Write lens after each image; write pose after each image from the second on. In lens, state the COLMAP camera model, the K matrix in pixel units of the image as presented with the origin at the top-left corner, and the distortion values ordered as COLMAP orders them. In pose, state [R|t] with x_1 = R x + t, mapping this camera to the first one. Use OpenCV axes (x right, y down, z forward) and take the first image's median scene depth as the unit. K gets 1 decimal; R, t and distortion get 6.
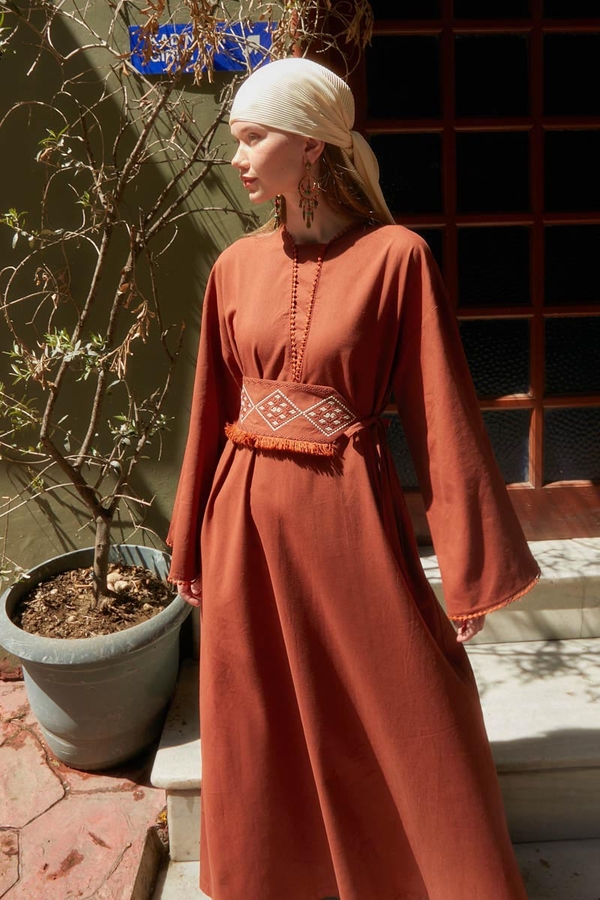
lens RADIAL K [[689.1, 0, 316.7], [0, 689.1, 330.2], [0, 0, 1]] dist [-0.024648, -0.005801]
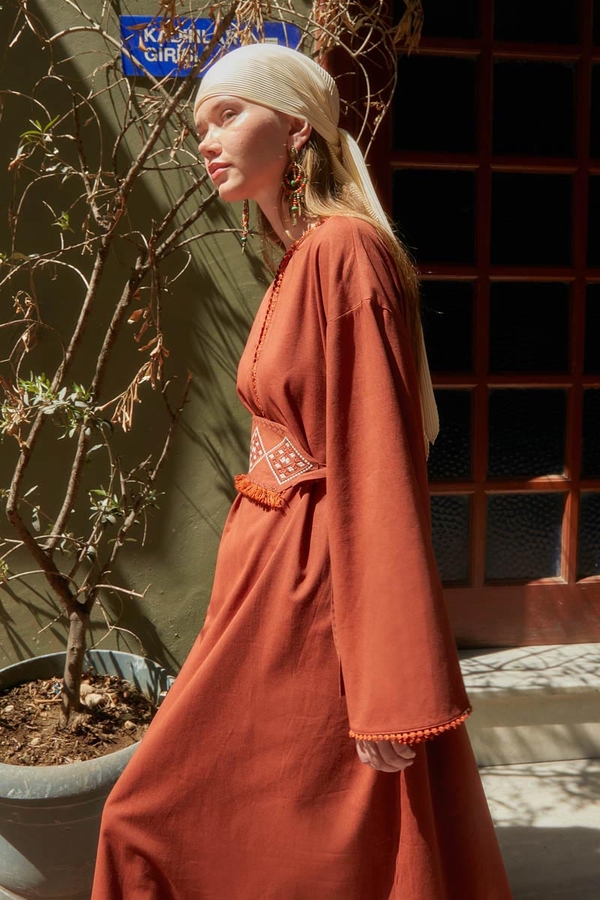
lens RADIAL K [[734.3, 0, 293.5], [0, 734.3, 428.0], [0, 0, 1]] dist [-0.018559, 0.014682]
pose [[0.996114, 0.019782, 0.085824, -0.137769], [-0.018634, 0.999726, -0.014155, 0.062137], [-0.086080, 0.012501, 0.996210, 0.118059]]
